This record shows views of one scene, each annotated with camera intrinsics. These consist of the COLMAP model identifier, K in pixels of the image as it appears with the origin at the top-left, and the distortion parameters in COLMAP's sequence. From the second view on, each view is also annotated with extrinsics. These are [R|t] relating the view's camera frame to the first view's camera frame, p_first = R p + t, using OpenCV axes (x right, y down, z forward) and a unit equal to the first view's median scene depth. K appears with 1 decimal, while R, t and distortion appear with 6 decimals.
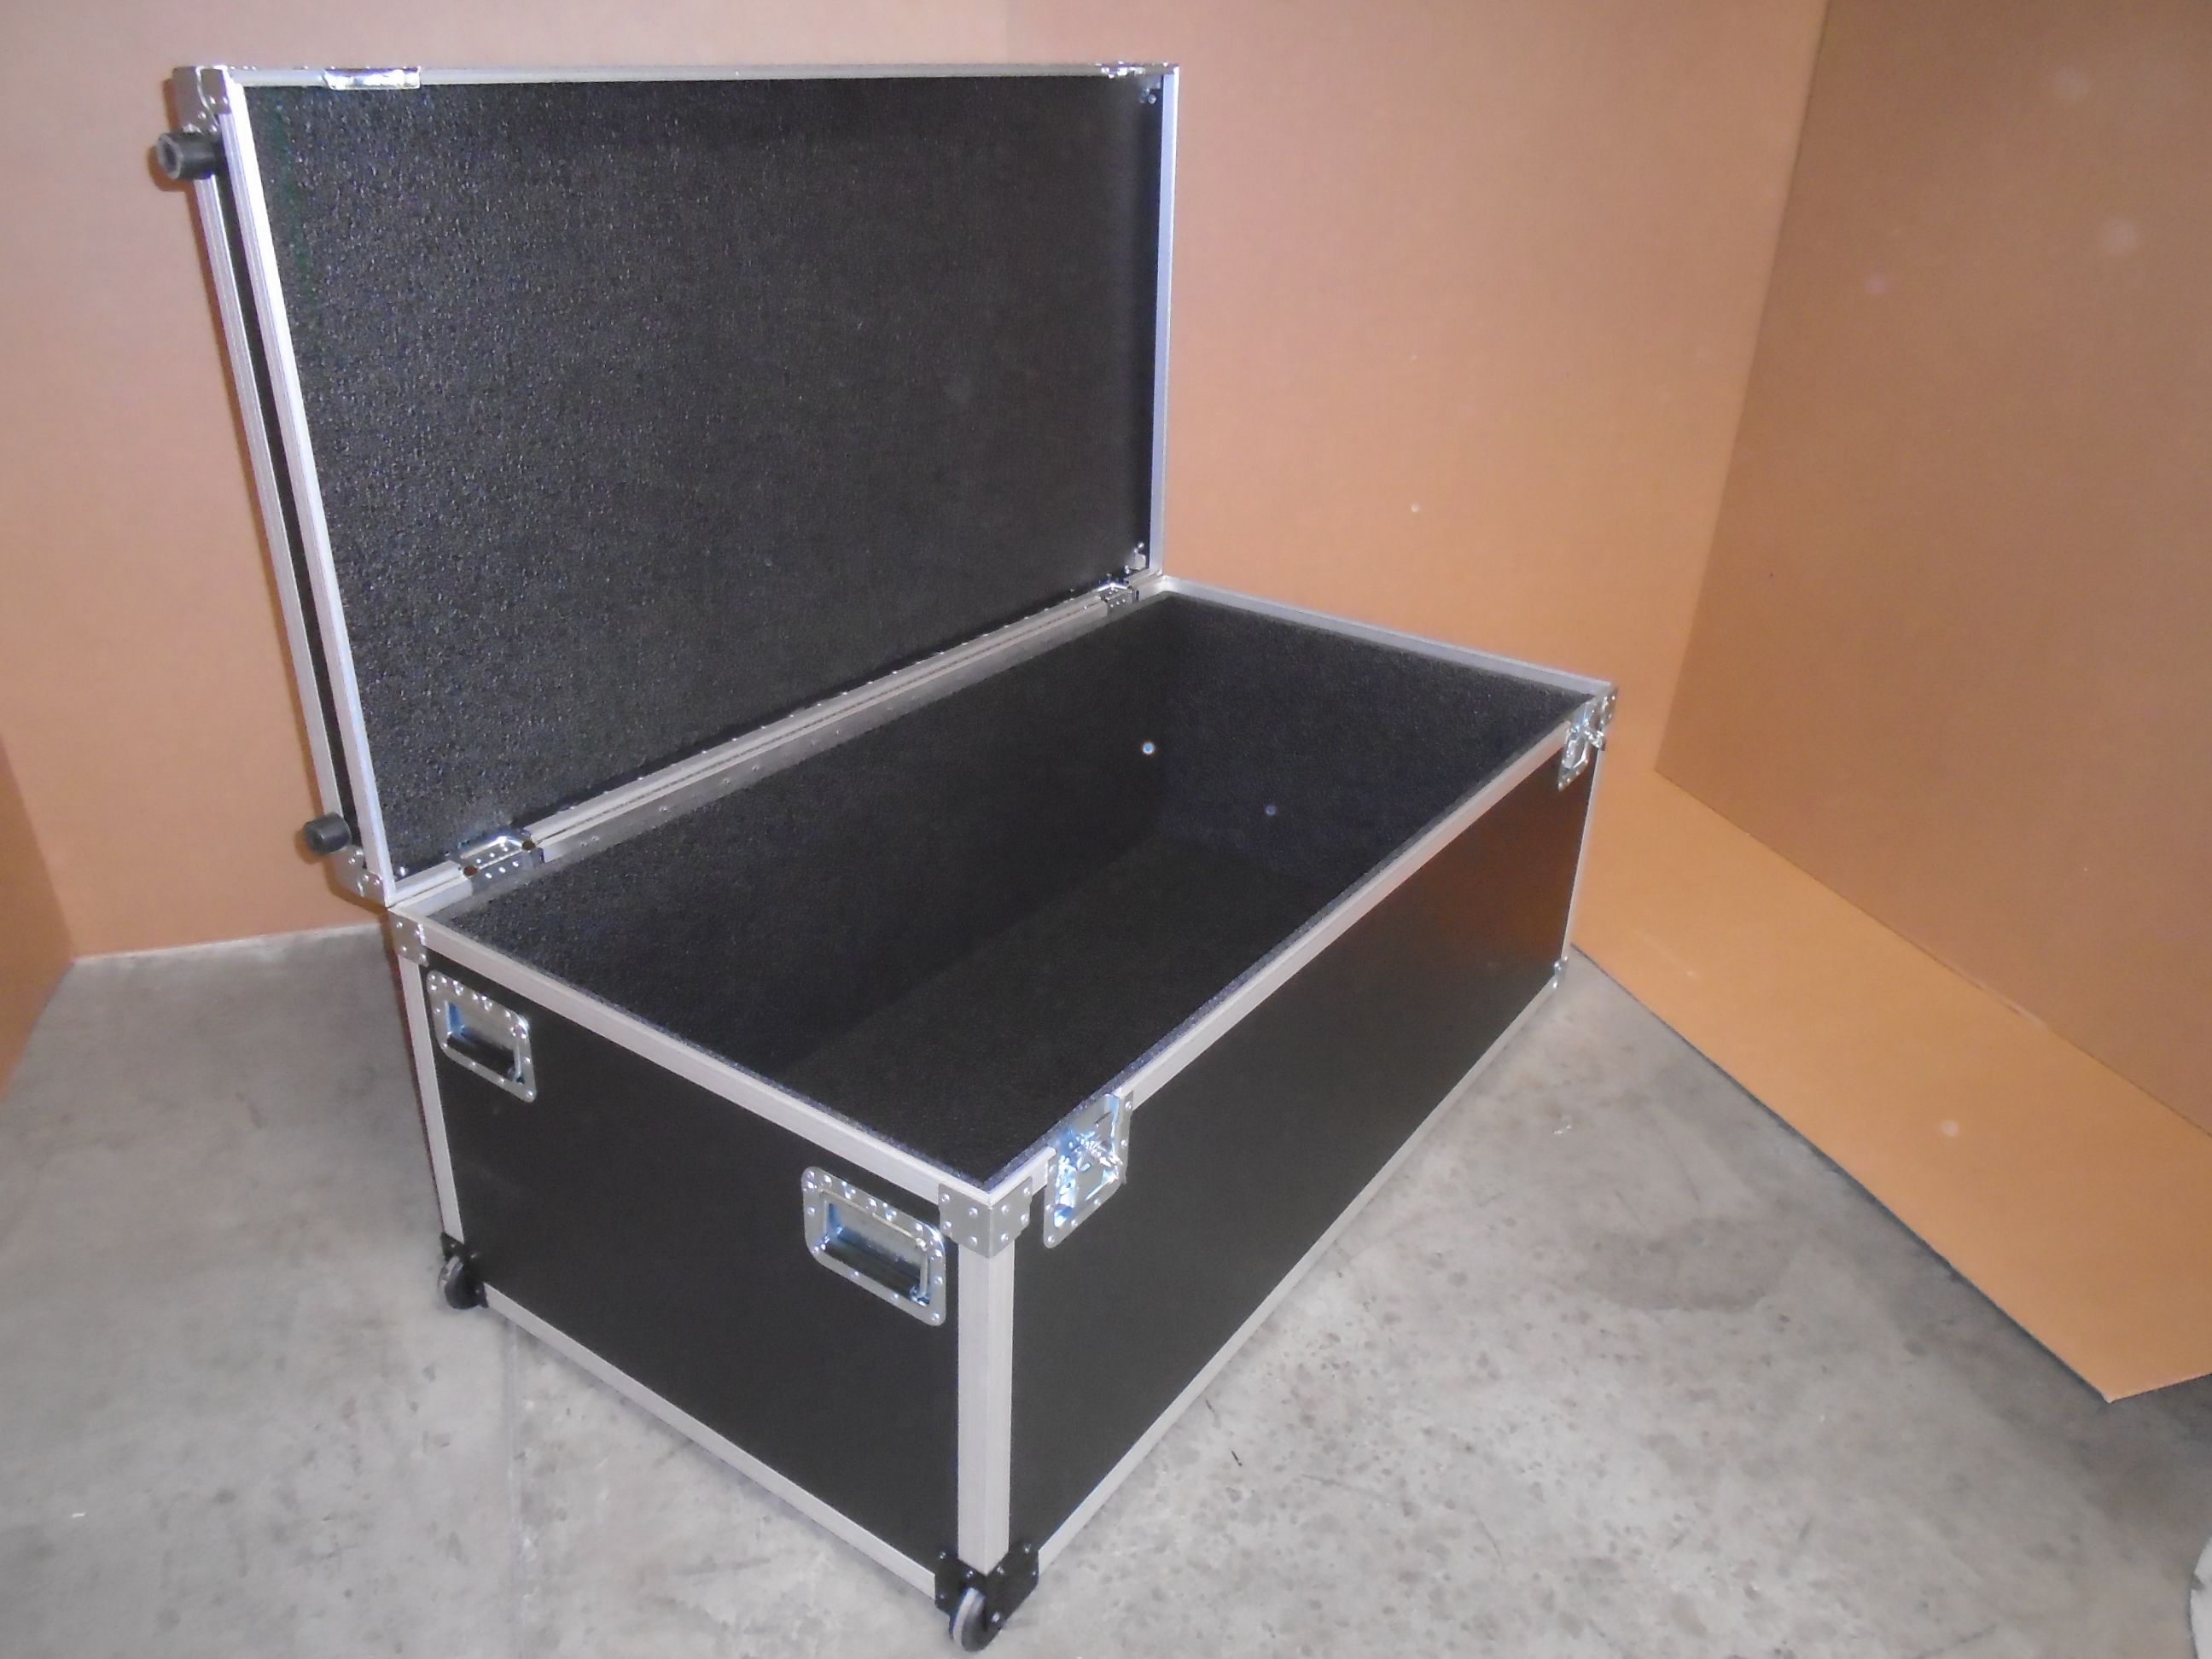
lens RADIAL K [[1681.4, 0, 1101.8], [0, 1681.4, 830.1], [0, 0, 1]] dist [-0.025340, 0.006353]
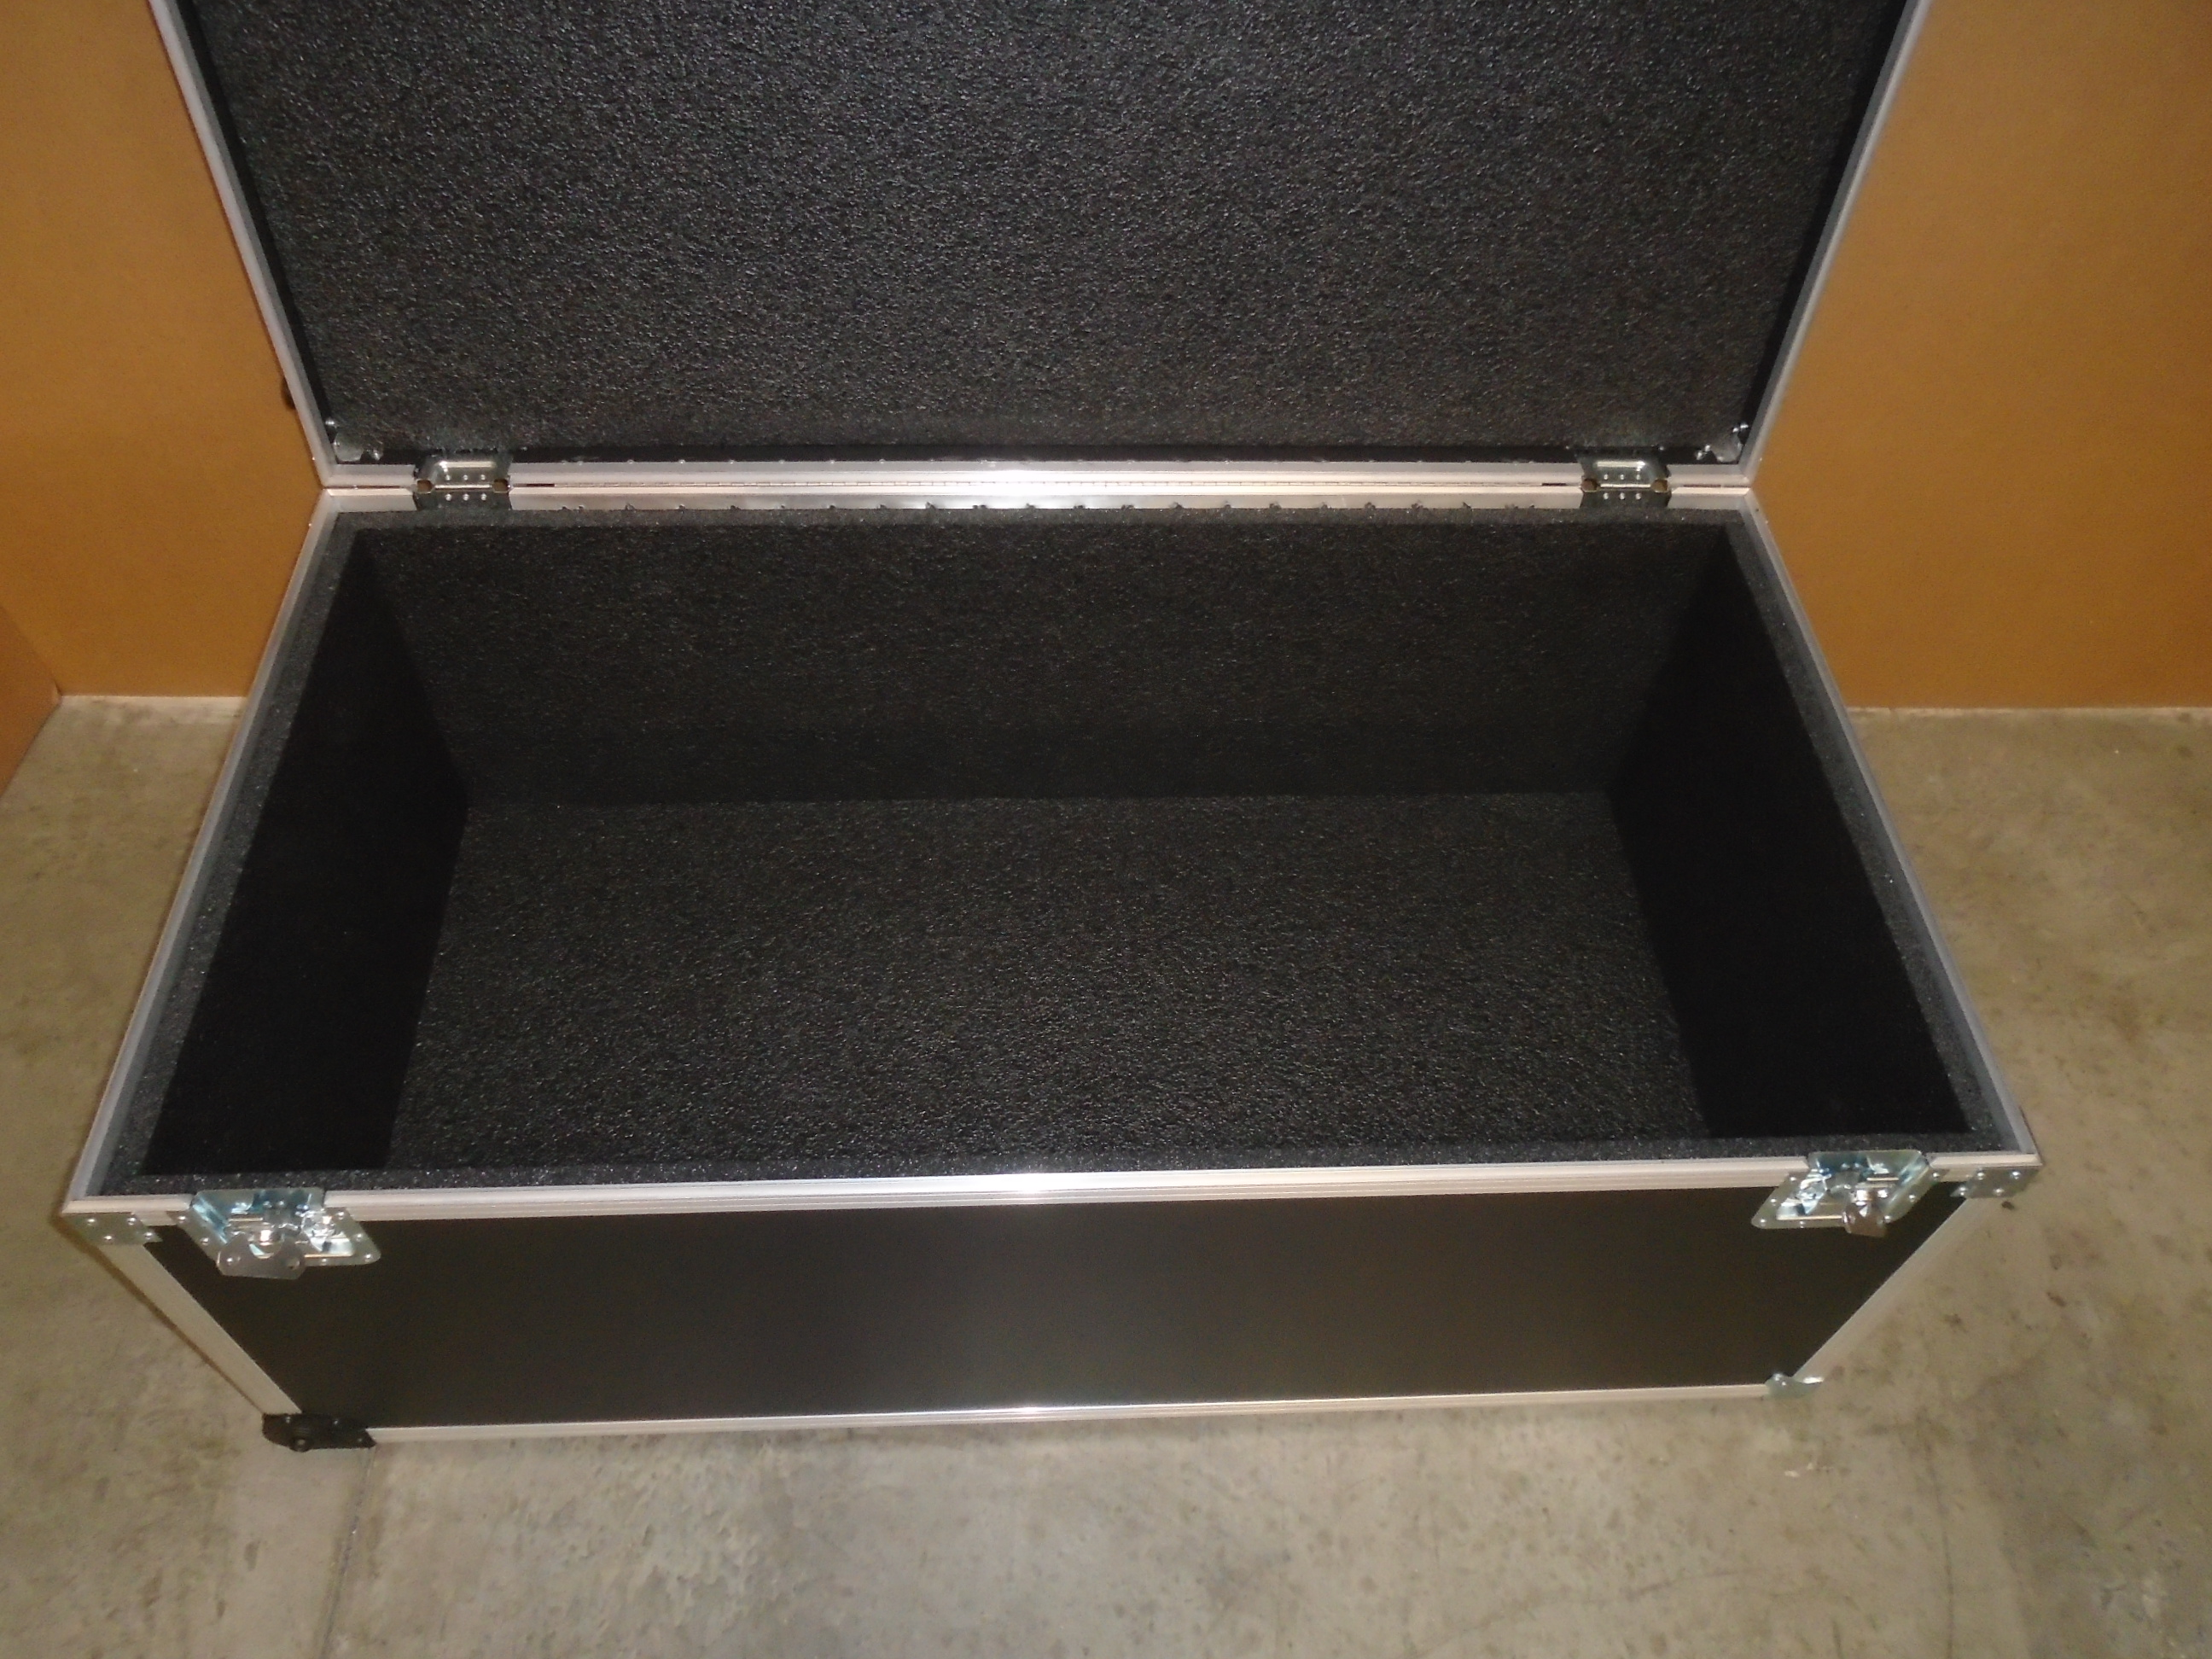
lens RADIAL K [[1681.4, 0, 1097.0], [0, 1681.4, 815.2], [0, 0, 1]] dist [-0.025340, 0.006353]
pose [[0.956803, 0.227129, -0.181493, 0.070829], [-0.129931, 0.892496, 0.431937, -0.420772], [0.260087, -0.389697, 0.883454, 0.515654]]
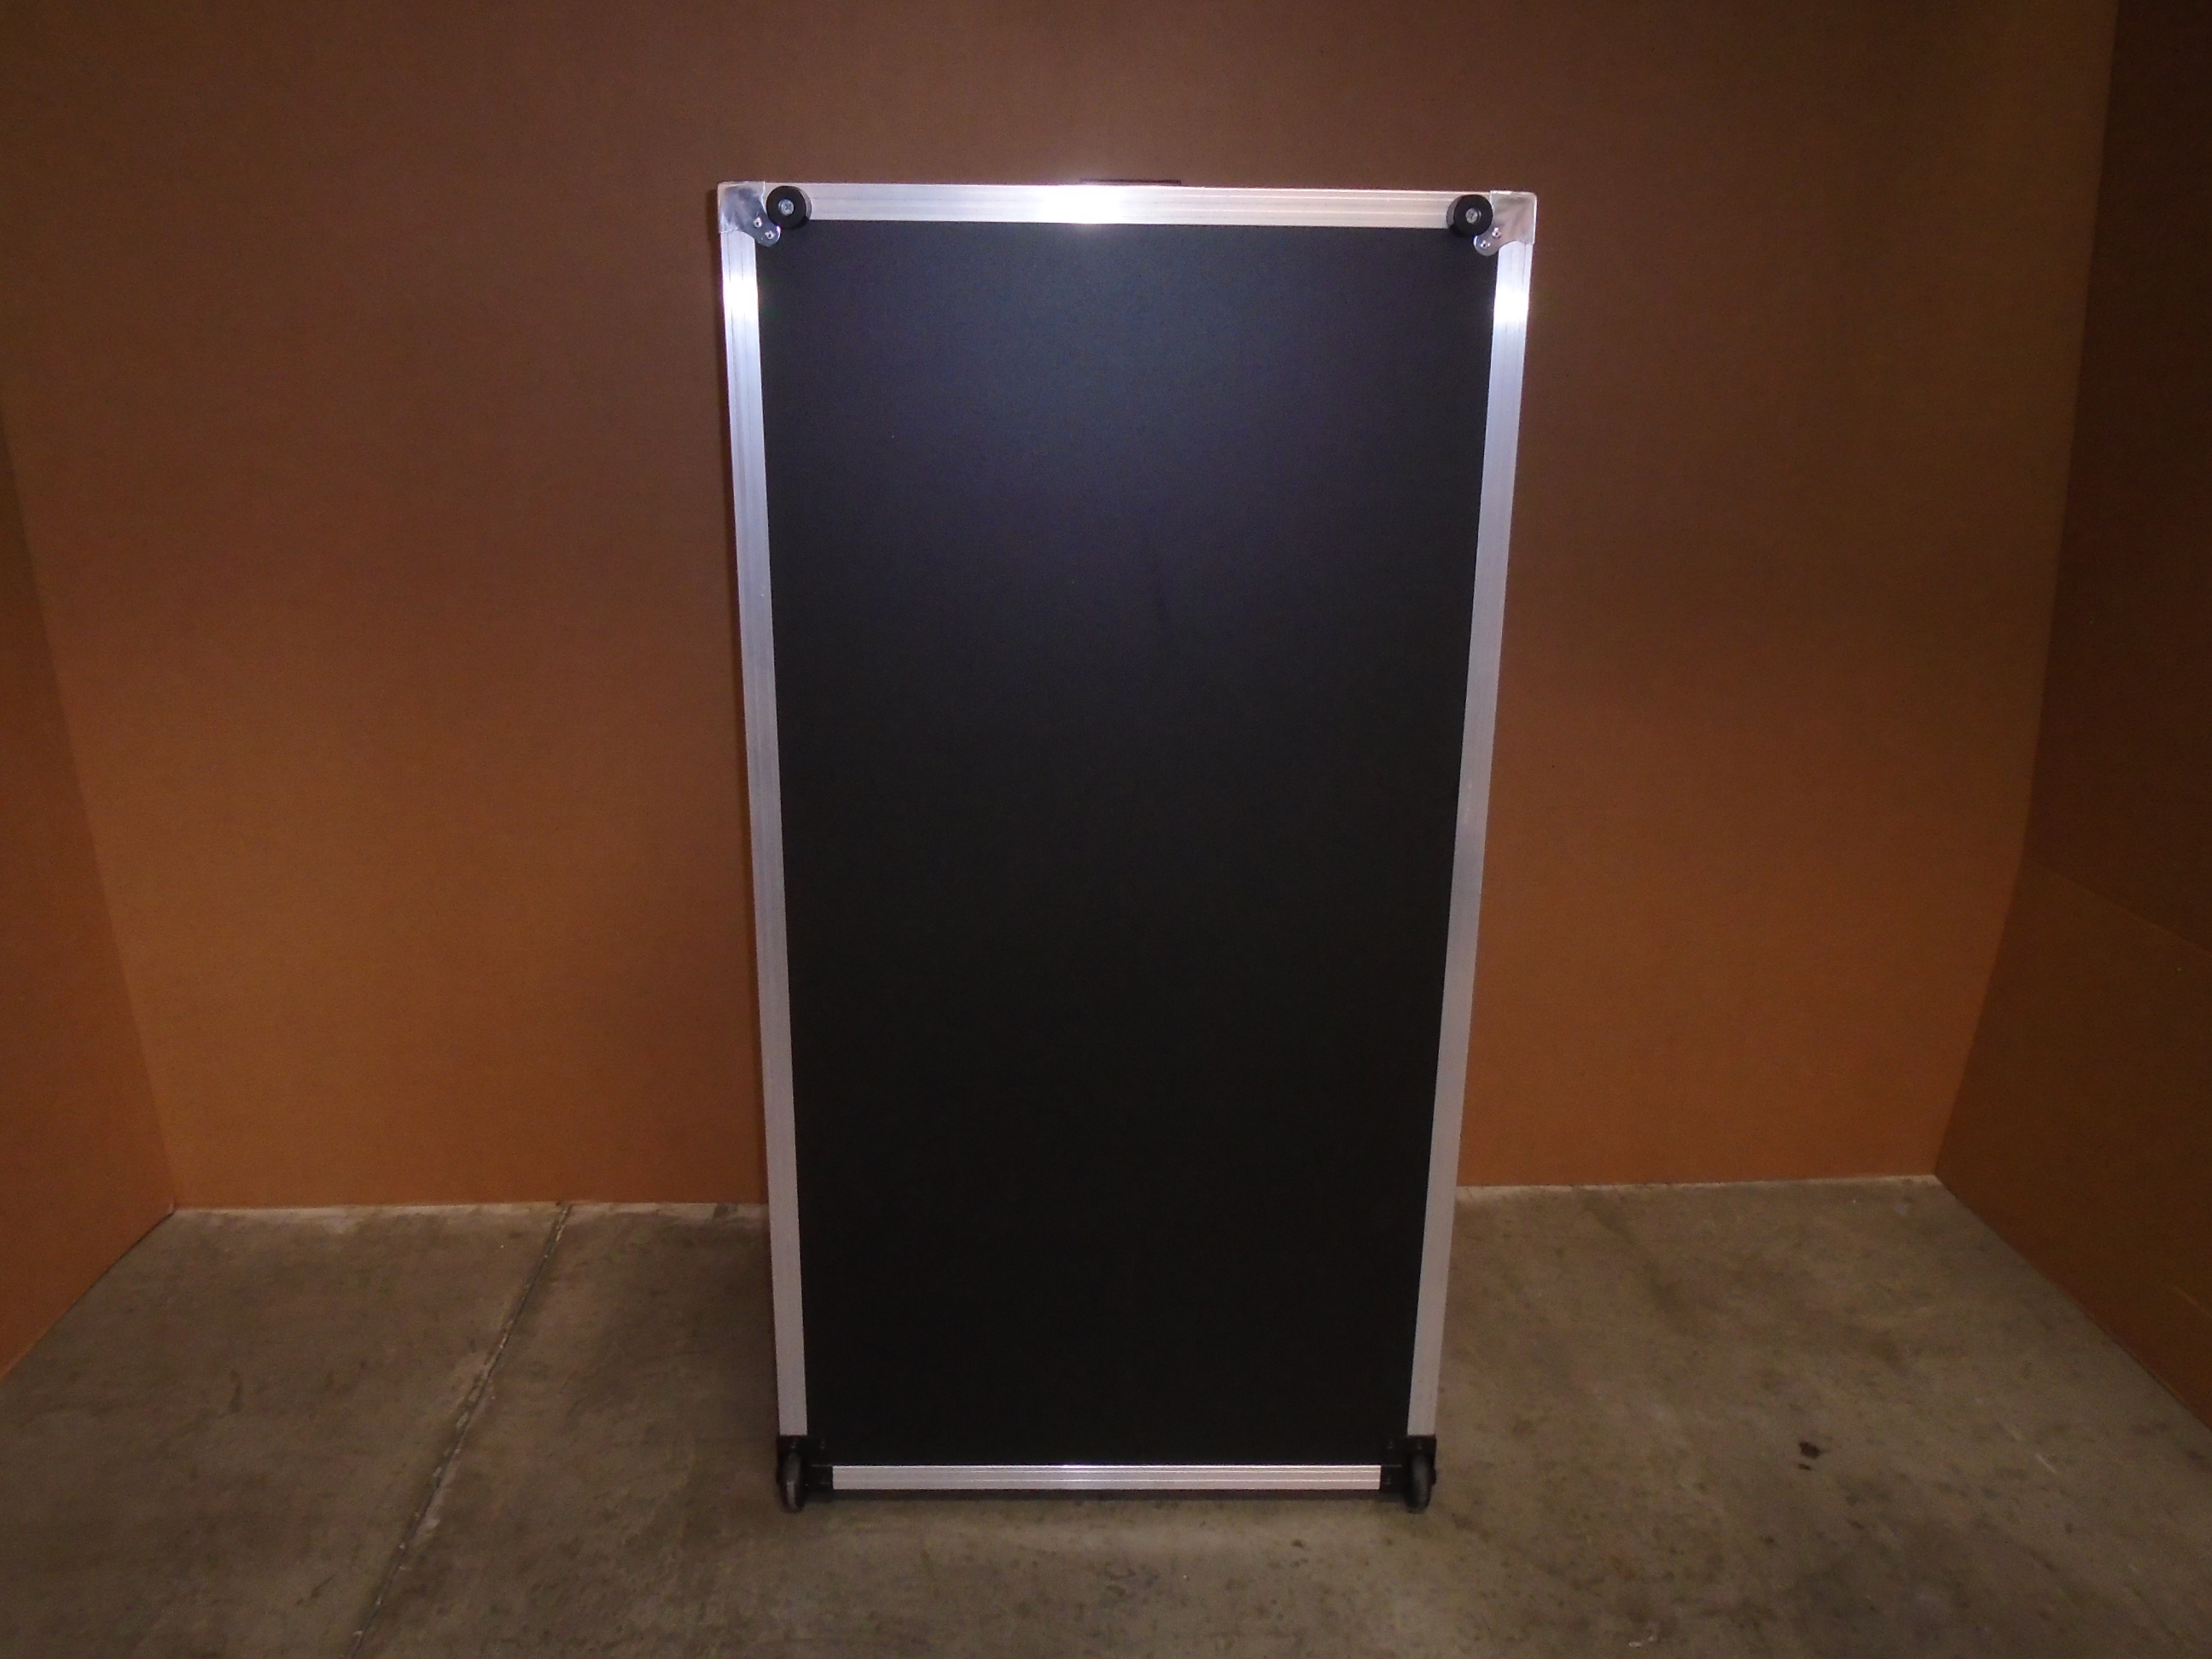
lens RADIAL K [[1681.4, 0, 1101.8], [0, 1681.4, 823.4], [0, 0, 1]] dist [-0.025340, 0.006353]
pose [[0.965578, 0.048576, -0.255538, 0.266626], [-0.093085, 0.981877, -0.165083, -0.057173], [0.242888, 0.183187, 0.952601, 0.155937]]
